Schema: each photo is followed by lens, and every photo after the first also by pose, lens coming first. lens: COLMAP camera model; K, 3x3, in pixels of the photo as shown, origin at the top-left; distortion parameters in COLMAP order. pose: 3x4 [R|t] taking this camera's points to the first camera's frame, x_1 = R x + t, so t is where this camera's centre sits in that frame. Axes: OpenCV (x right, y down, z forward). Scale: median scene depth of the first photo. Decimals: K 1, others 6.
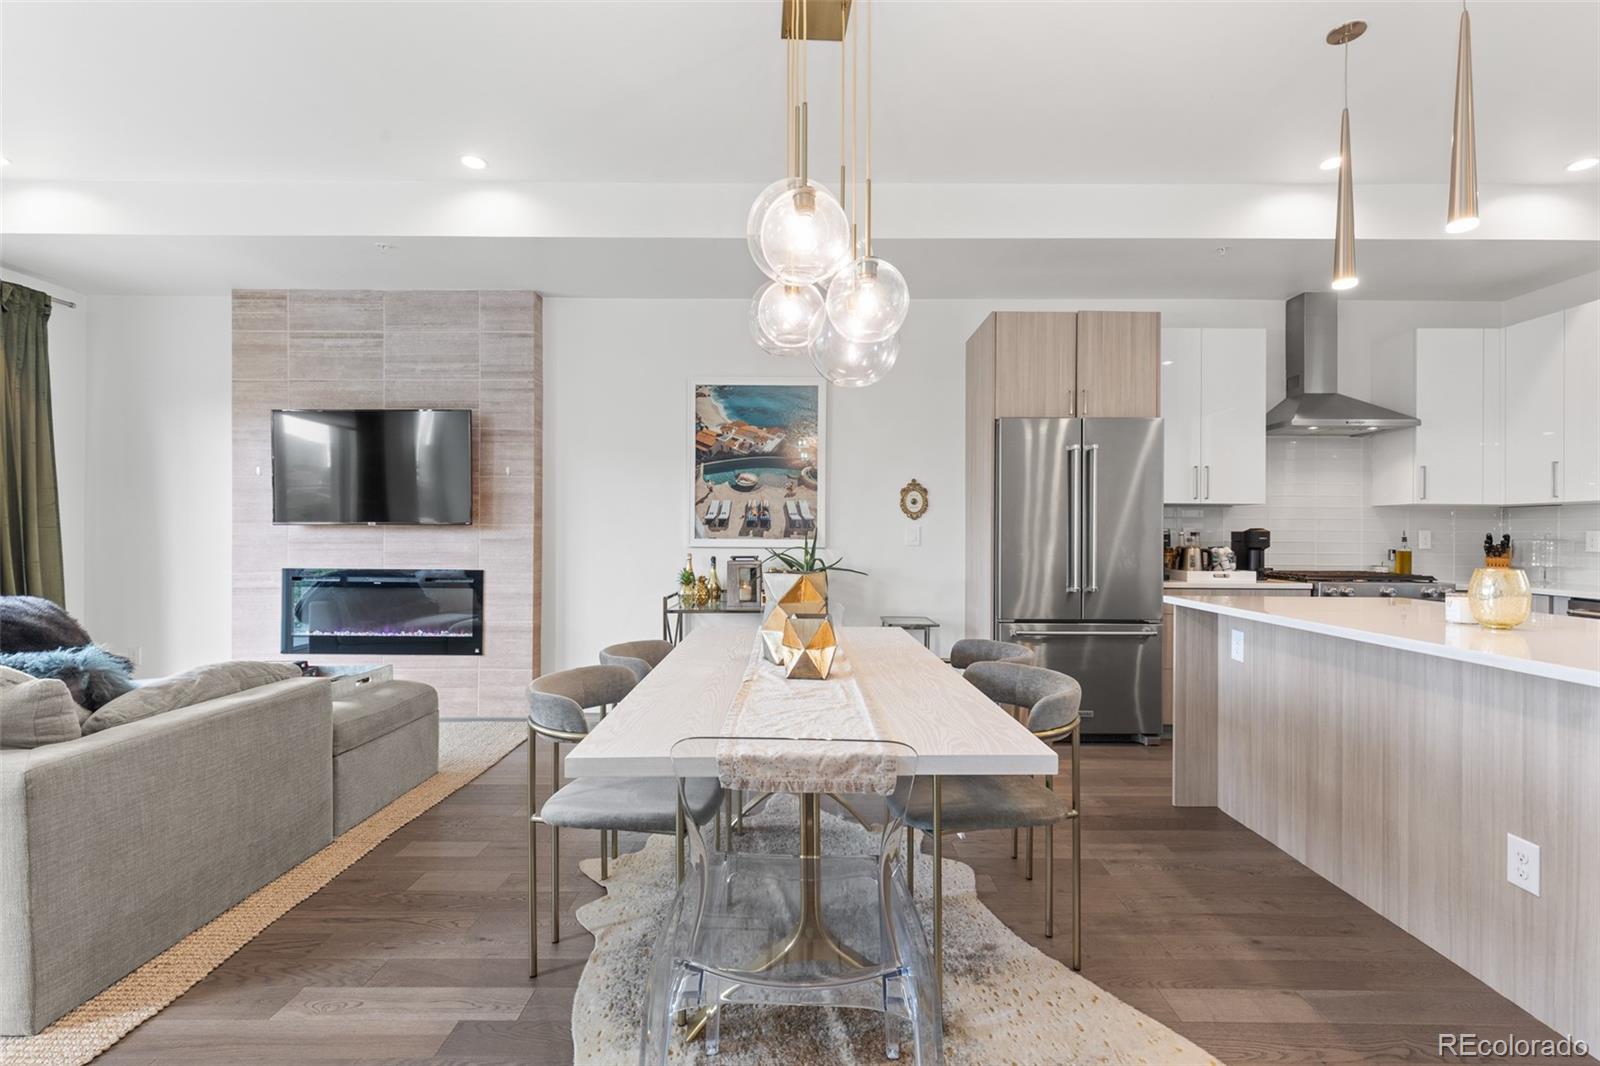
lens RADIAL K [[716.1, 0, 803.6], [0, 716.1, 533.5], [0, 0, 1]] dist [0.004729, -0.001022]
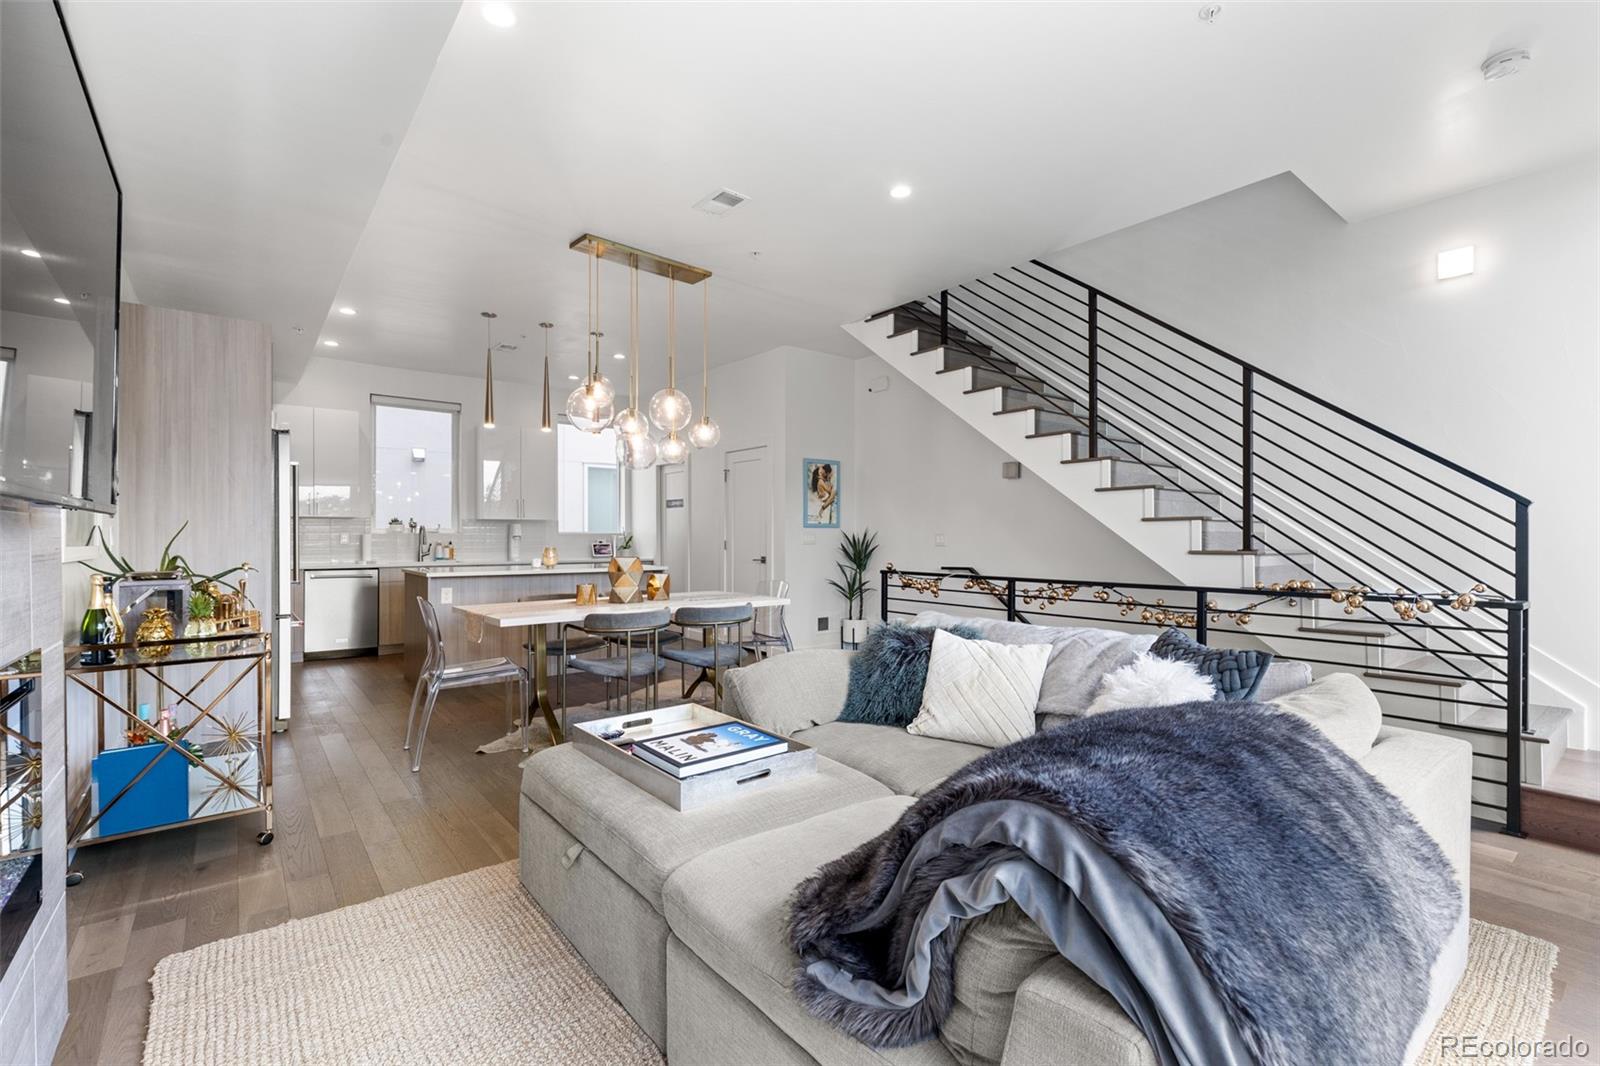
lens RADIAL K [[716.1, 0, 807.8], [0, 716.1, 540.6], [0, 0, 1]] dist [0.004729, -0.001022]
pose [[-0.629249, -0.008151, 0.777161, -0.931366], [-0.002619, 0.999962, 0.008367, -0.003417], [-0.777199, 0.003230, -0.629246, 0.931586]]
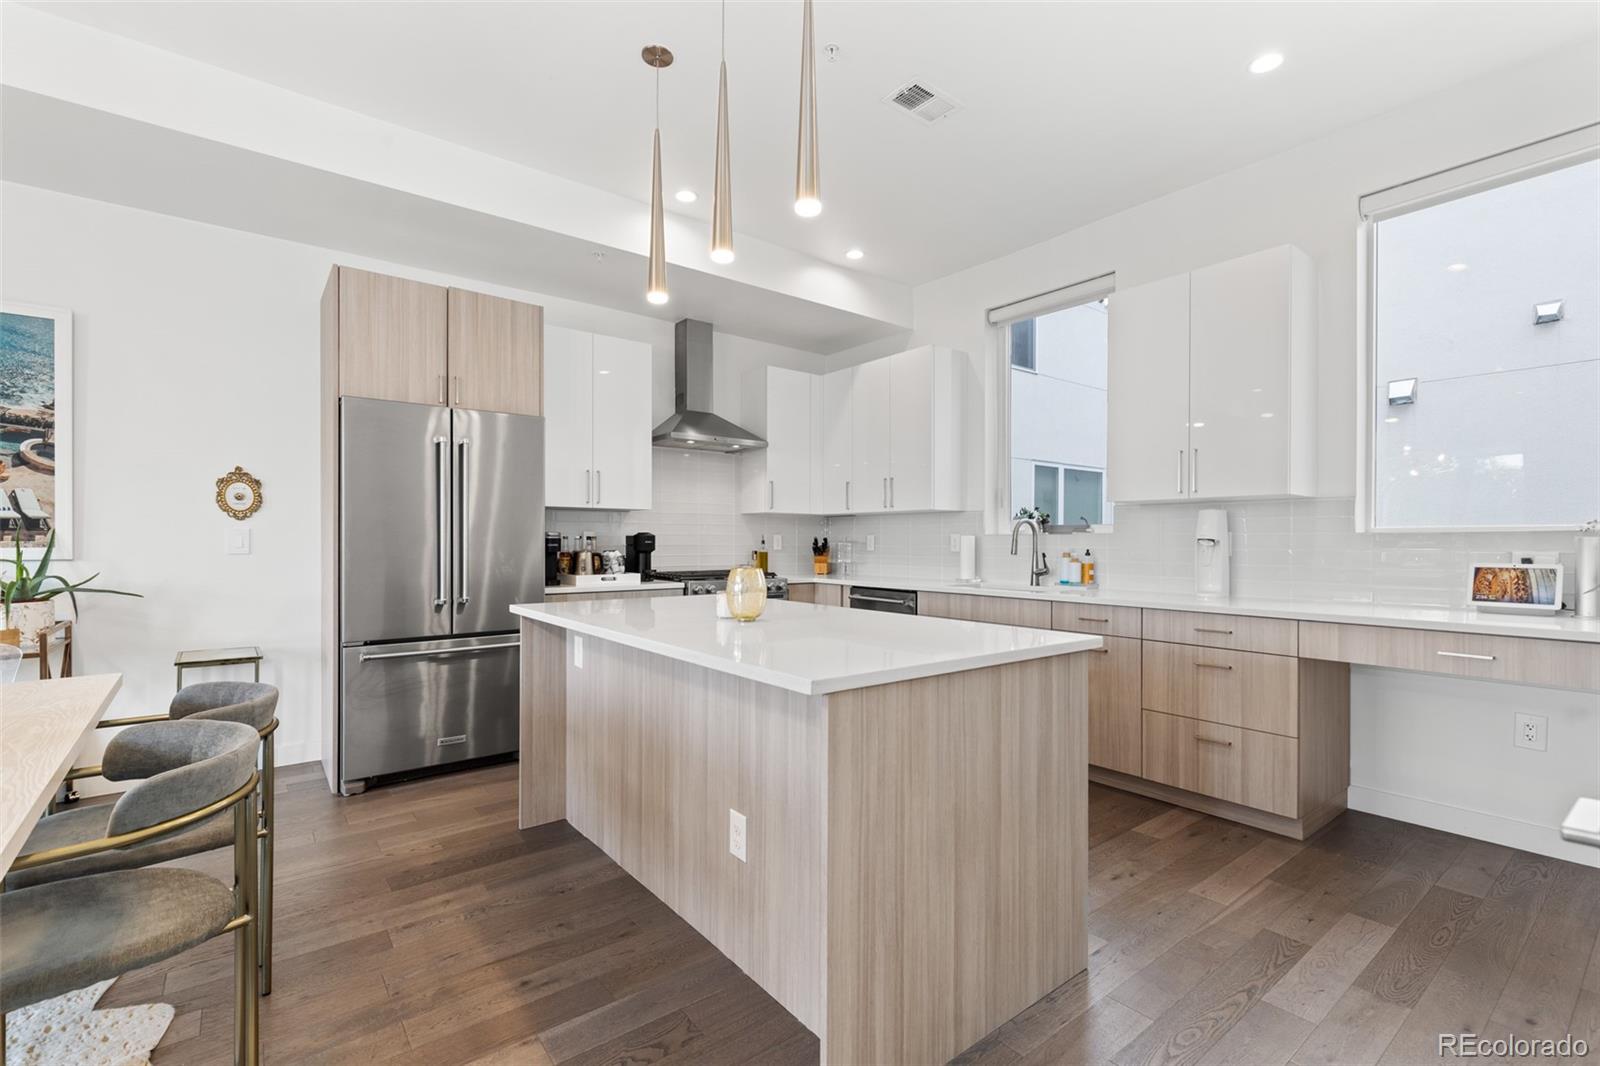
lens RADIAL K [[716.1, 0, 807.5], [0, 716.1, 541.6], [0, 0, 1]] dist [0.004729, -0.001022]
pose [[0.781015, -0.005227, 0.624490, 0.153573], [0.001402, 0.999977, 0.006617, -0.000663], [-0.624511, -0.004292, 0.781005, 0.026664]]
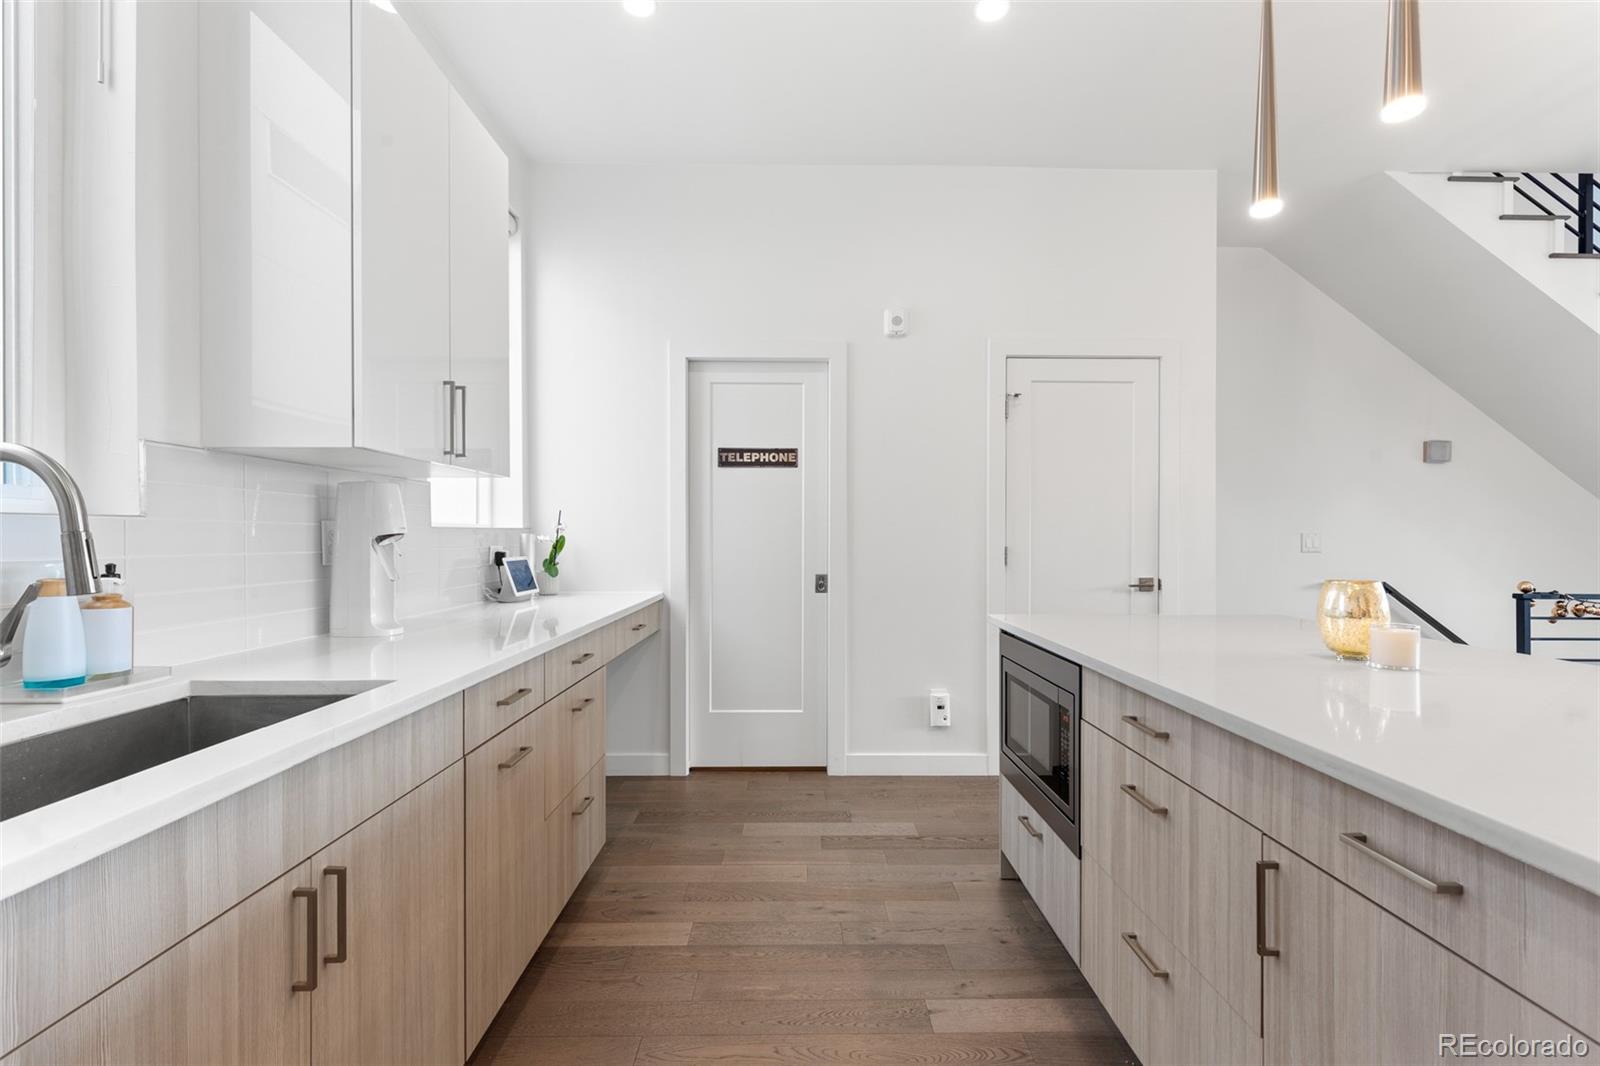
lens RADIAL K [[716.1, 0, 804.3], [0, 716.1, 540.6], [0, 0, 1]] dist [0.004729, -0.001022]
pose [[-0.999771, -0.006174, -0.020508, 0.717809], [-0.006259, 0.999972, 0.004088, 0.002848], [0.020482, 0.004215, -0.999781, 0.800599]]
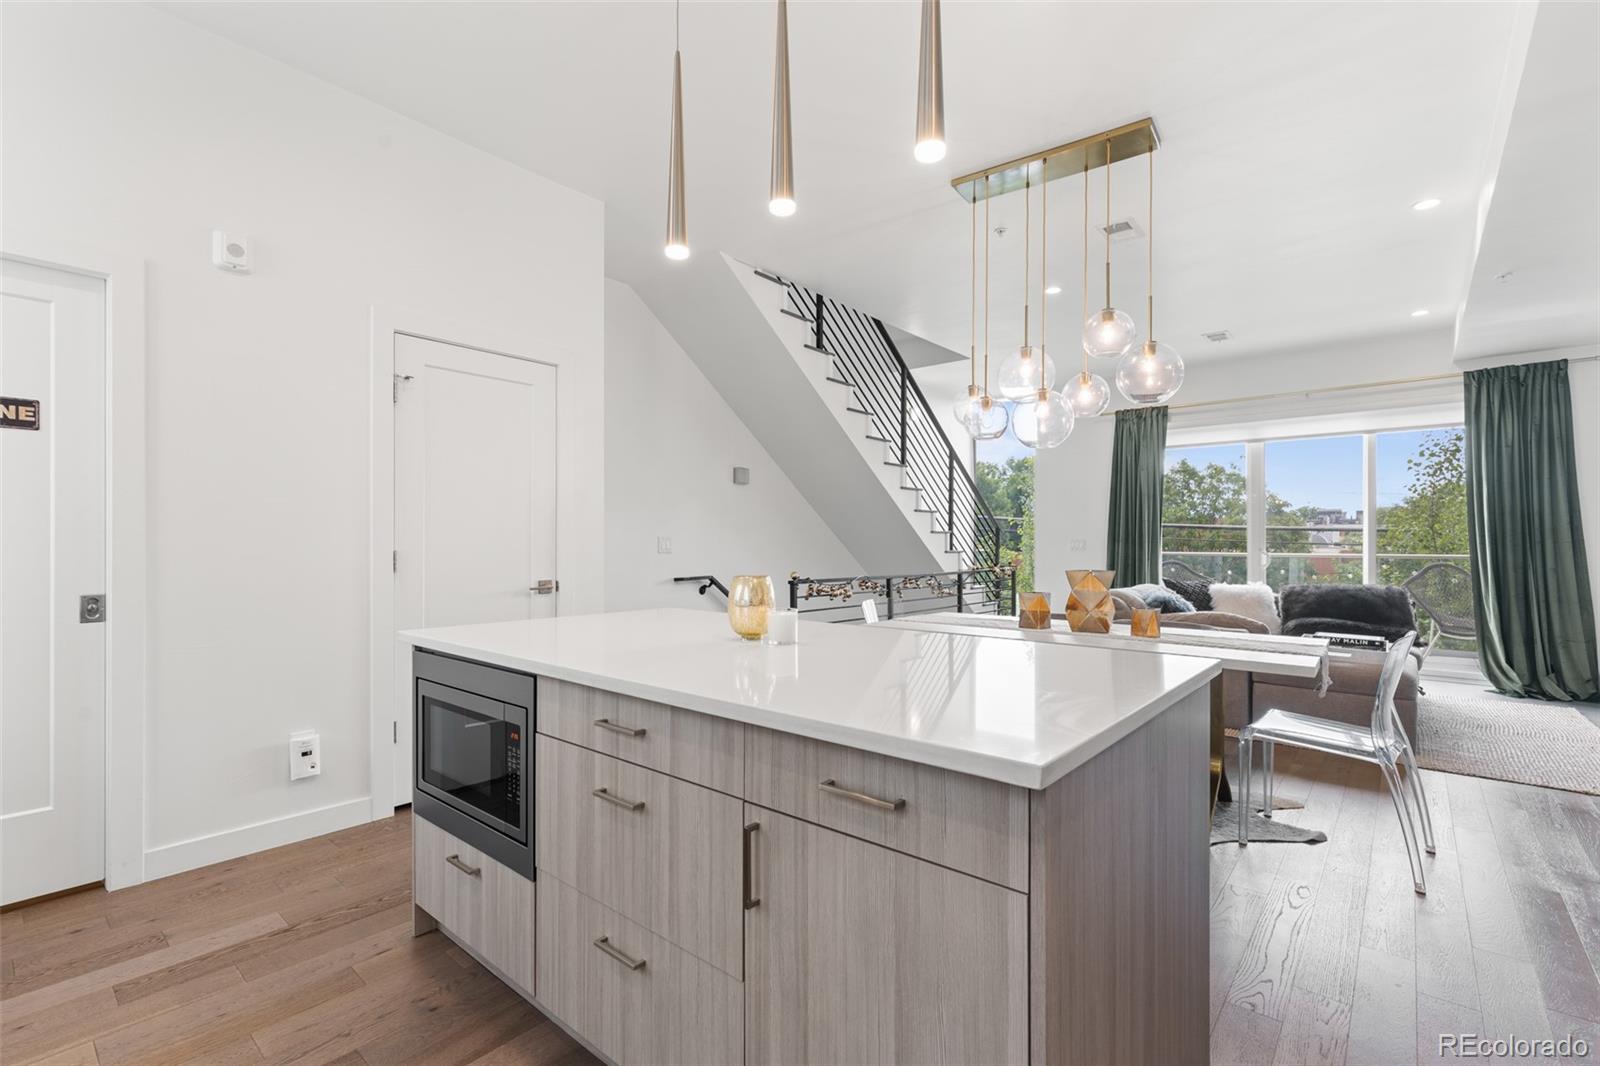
lens RADIAL K [[716.1, 0, 806.8], [0, 716.1, 544.5], [0, 0, 1]] dist [0.004729, -0.001022]
pose [[-0.639106, -0.003590, -0.769110, 0.753288], [-0.005445, 0.999985, -0.000143, 0.003229], [0.769099, 0.004096, -0.639116, 0.755847]]
